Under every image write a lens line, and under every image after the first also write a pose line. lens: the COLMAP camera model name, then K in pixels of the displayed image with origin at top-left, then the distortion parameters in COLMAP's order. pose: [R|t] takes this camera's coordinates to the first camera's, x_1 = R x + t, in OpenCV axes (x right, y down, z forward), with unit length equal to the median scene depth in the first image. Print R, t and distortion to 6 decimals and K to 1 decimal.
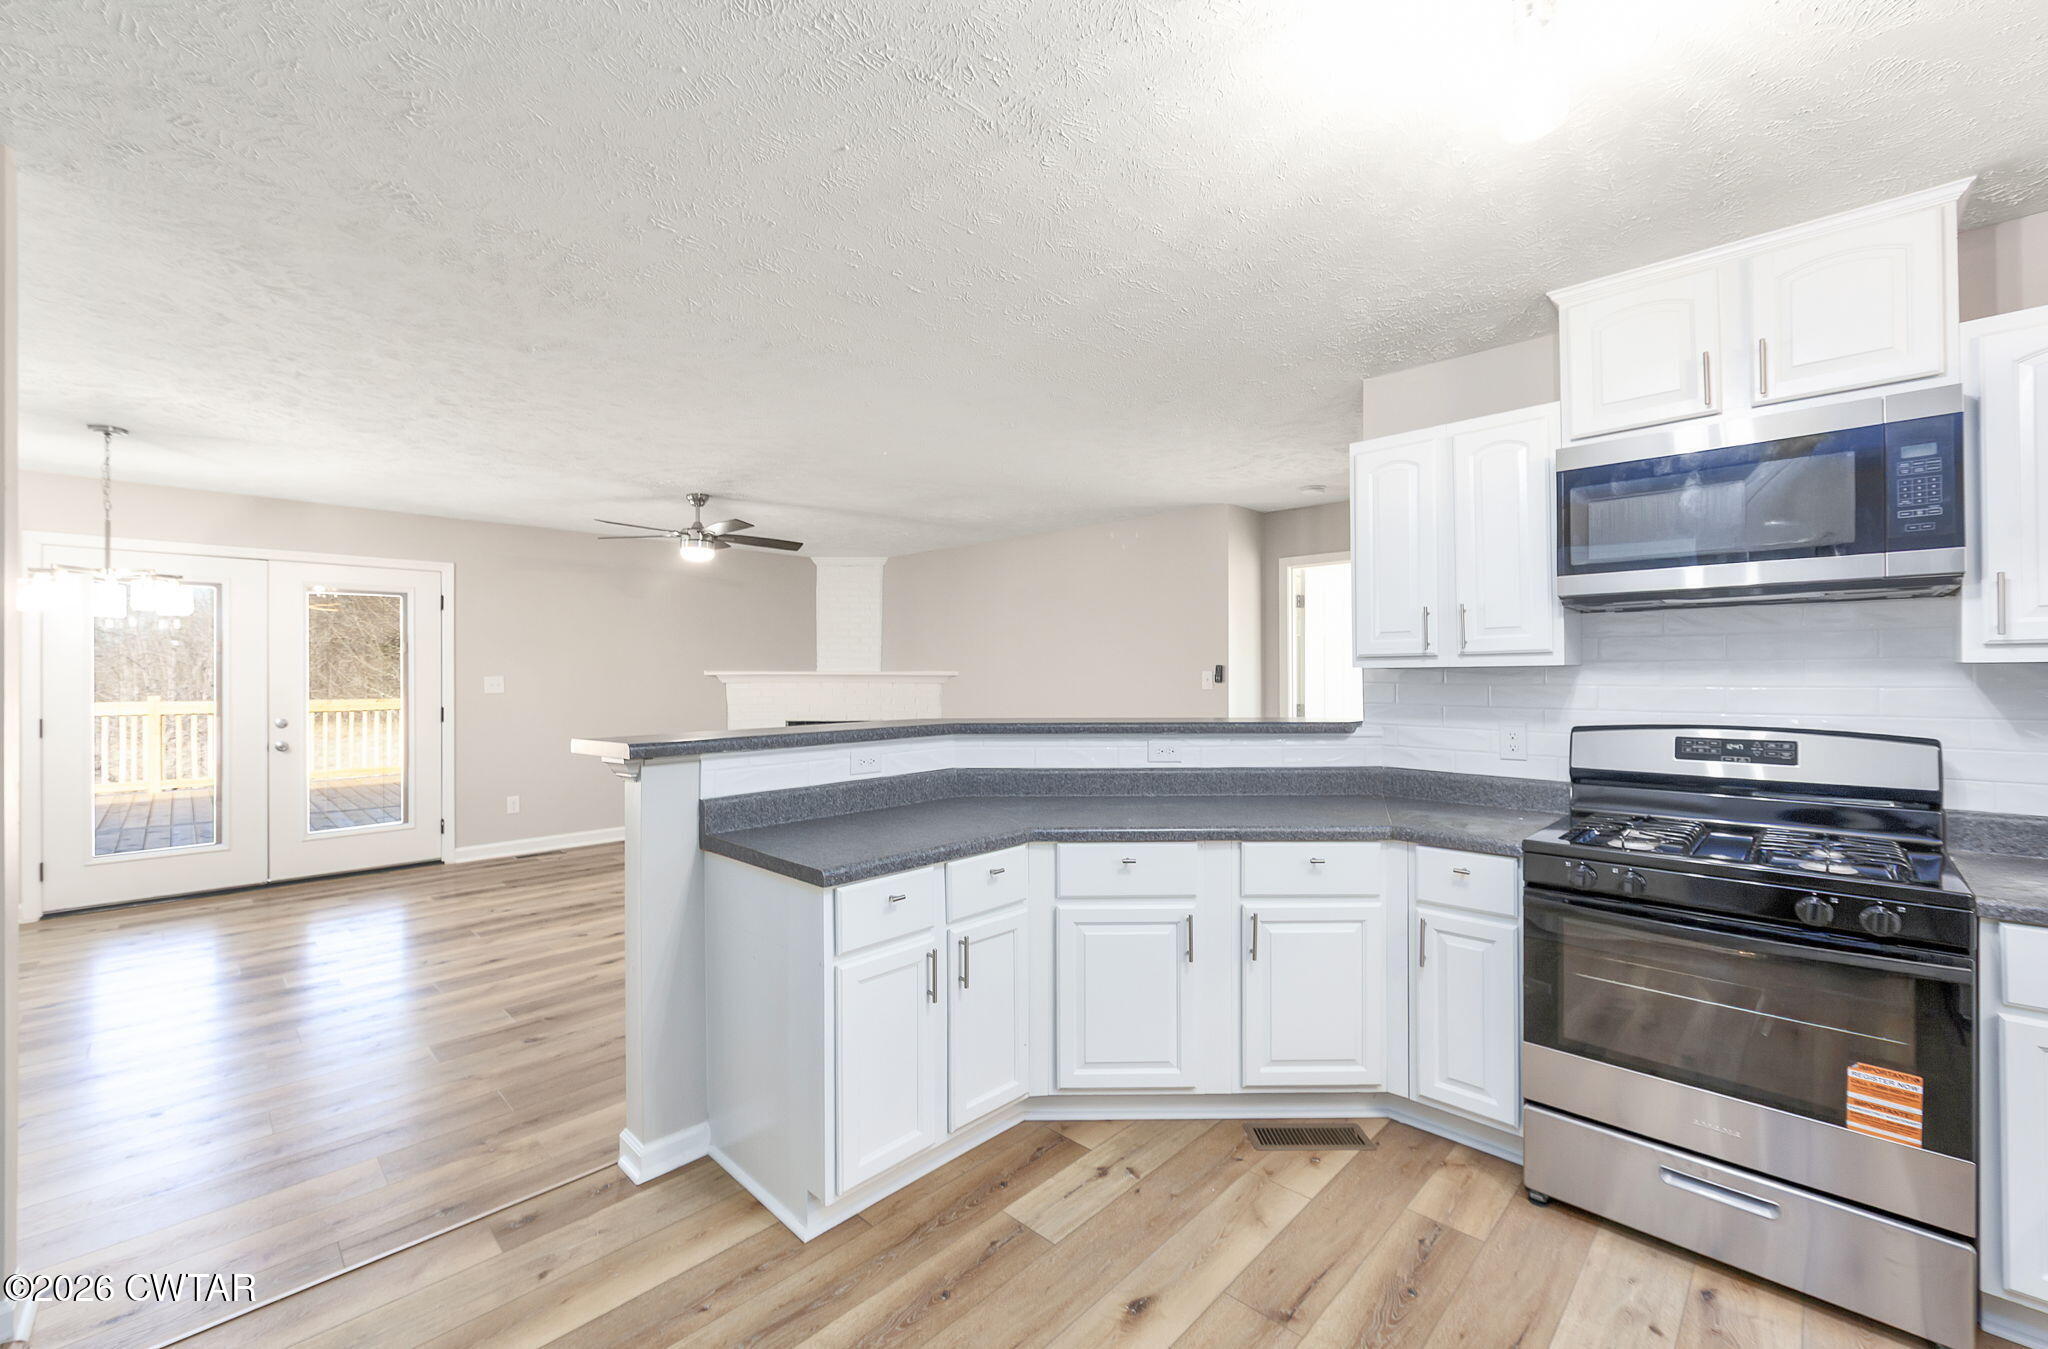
lens RADIAL K [[822.1, 0, 1012.4], [0, 822.1, 672.2], [0, 0, 1]] dist [-0.003958, -0.000382]
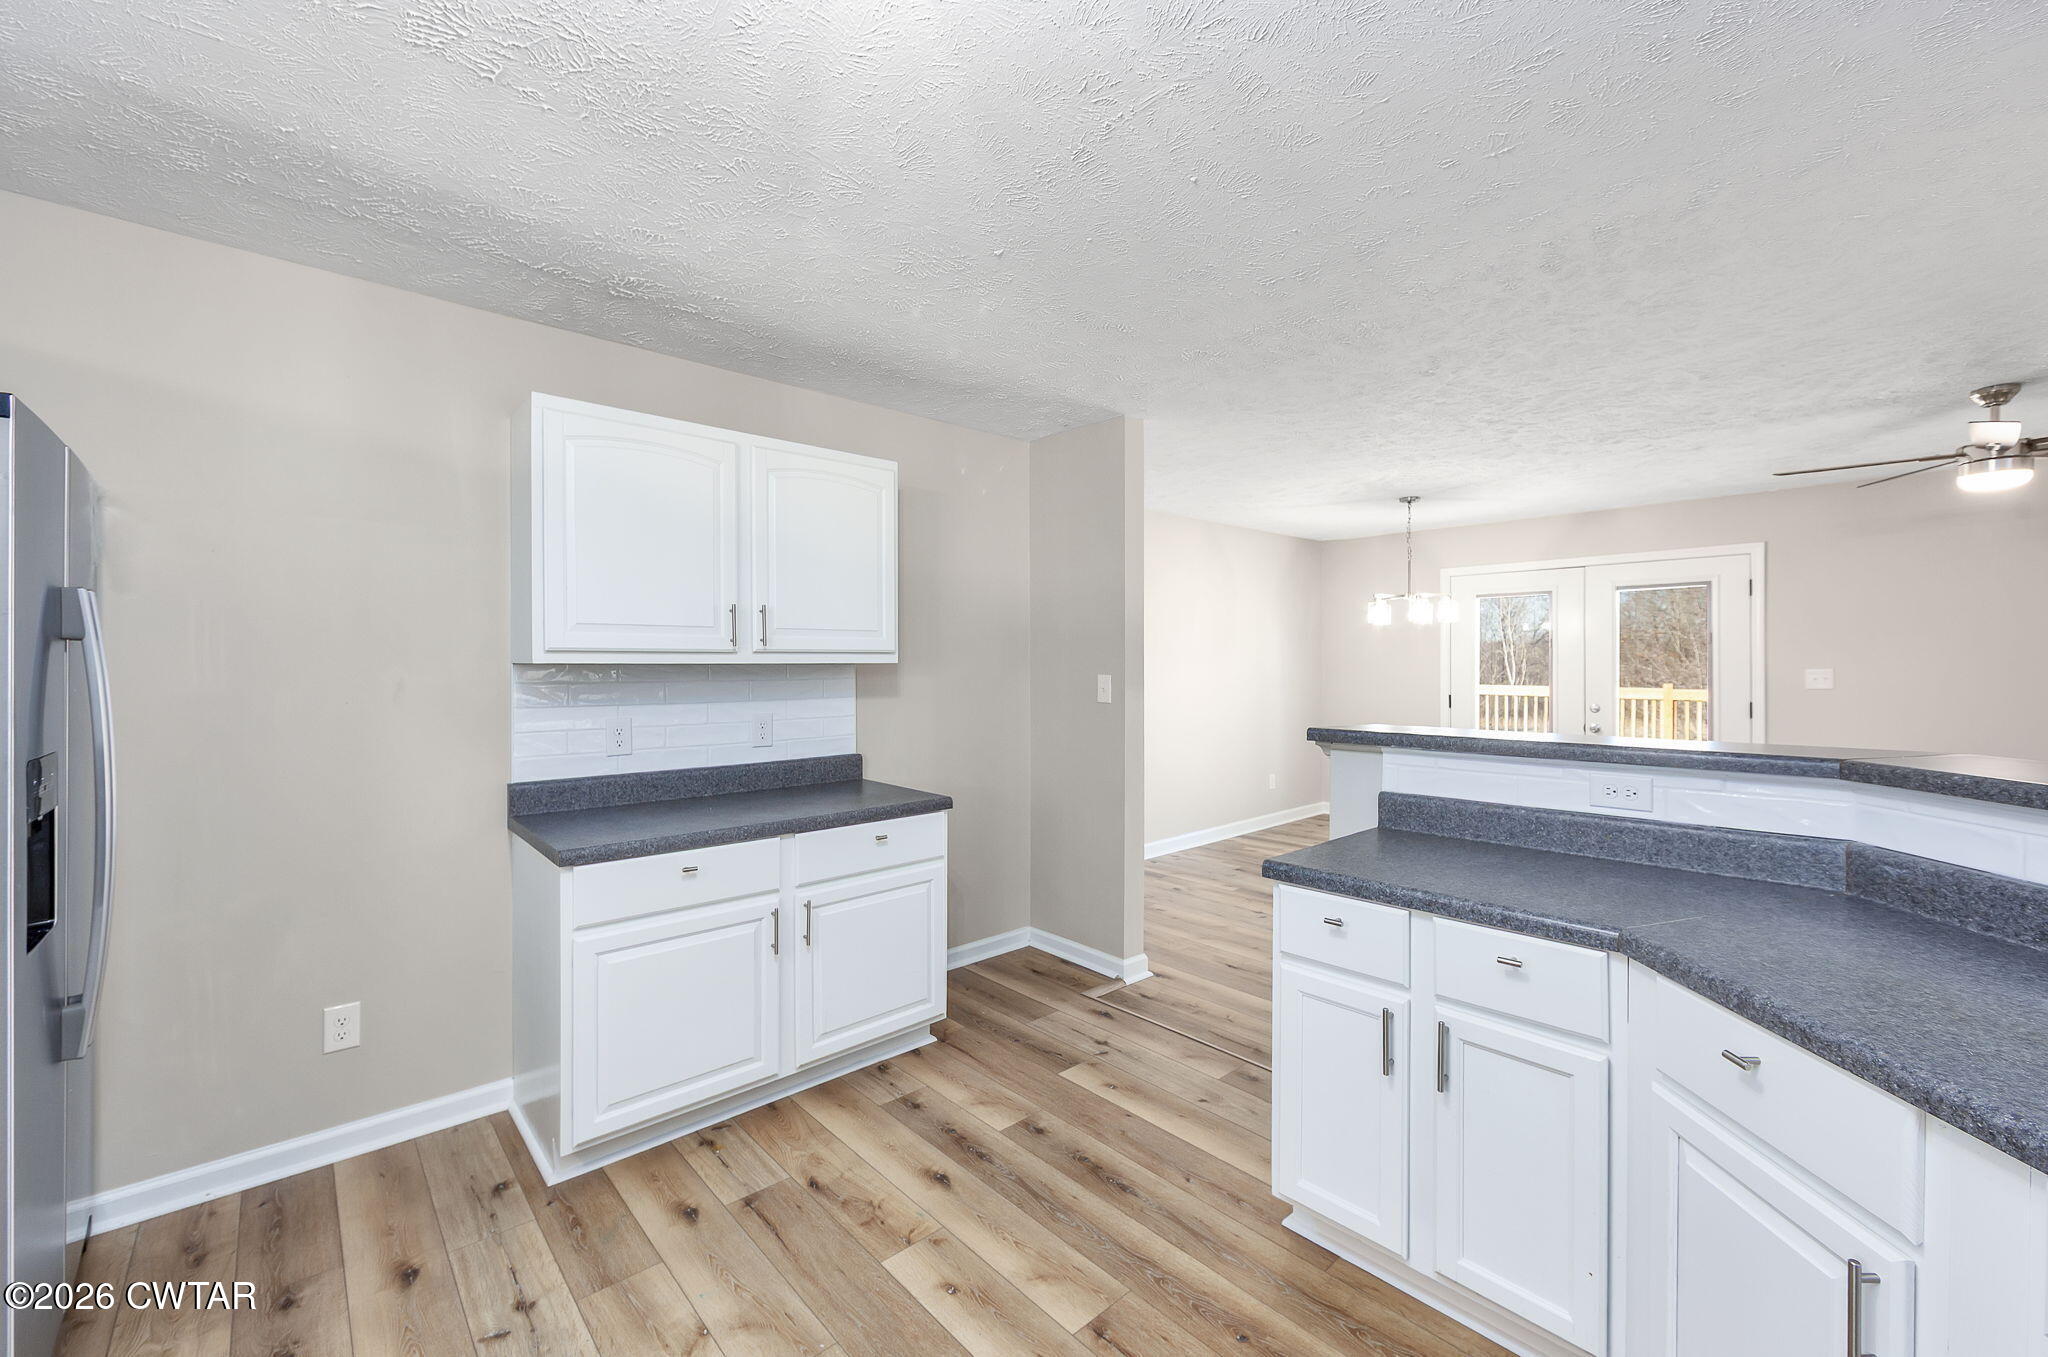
lens RADIAL K [[822.5, 0, 1025.7], [0, 822.5, 668.6], [0, 0, 1]] dist [-0.009535, 0.000118]
pose [[-0.058826, 0.007383, -0.998241, 0.644209], [0.000031, 0.999973, 0.007394, -0.003382], [0.998268, 0.000404, -0.058825, 0.614415]]
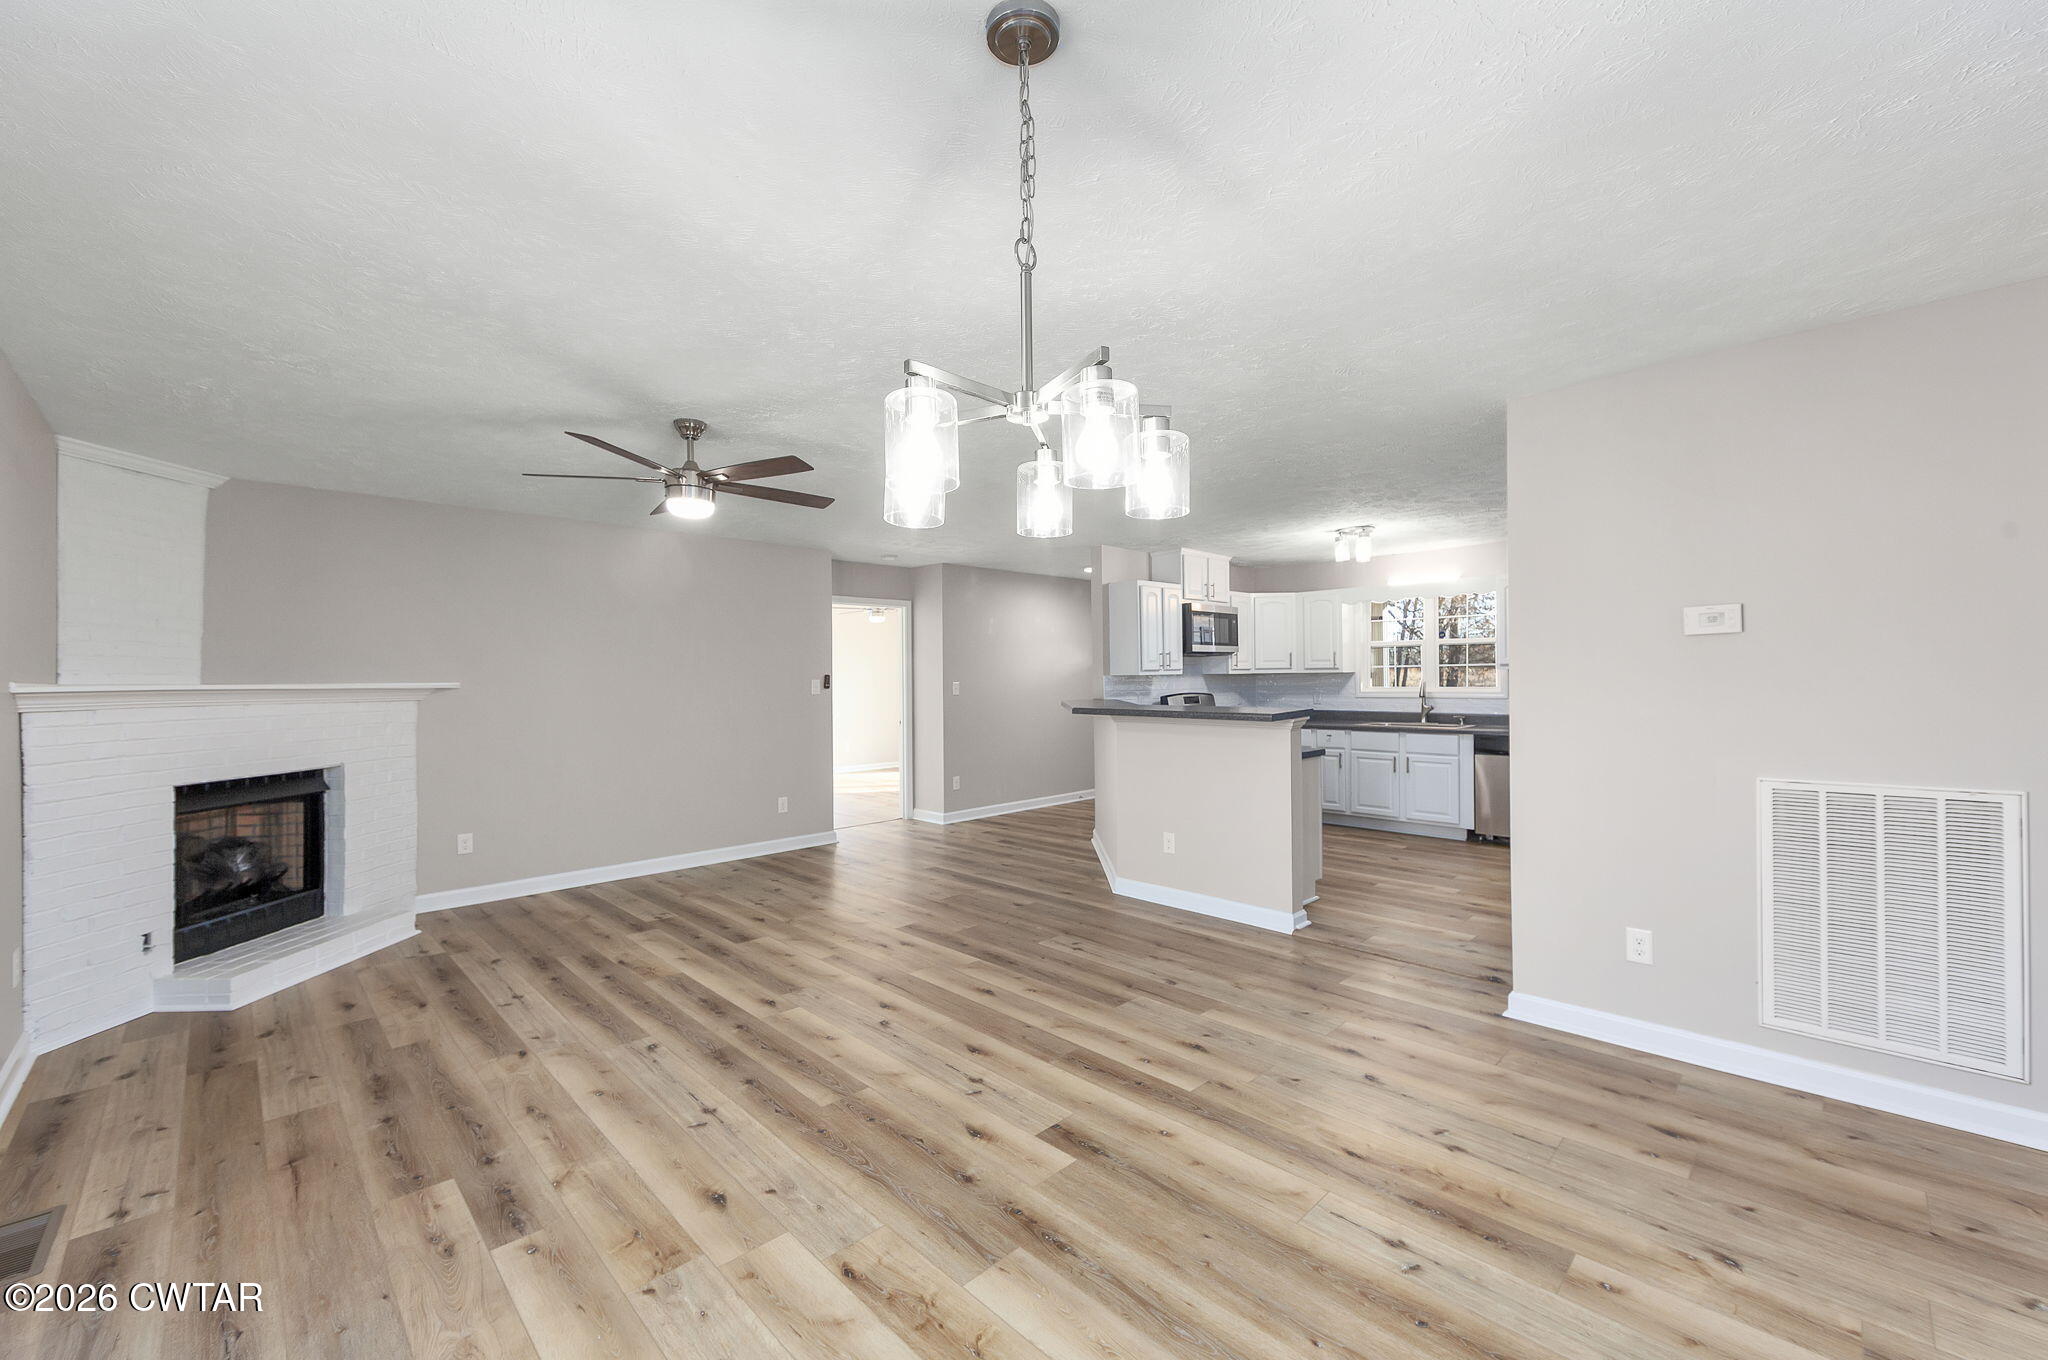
lens RADIAL K [[822.5, 0, 1022.0], [0, 822.5, 675.4], [0, 0, 1]] dist [-0.009535, 0.000118]
pose [[0.012324, 0.006943, 0.999900, -2.329016], [0.011430, 0.999910, -0.007084, 0.010067], [-0.999859, 0.011516, 0.012244, 1.562066]]
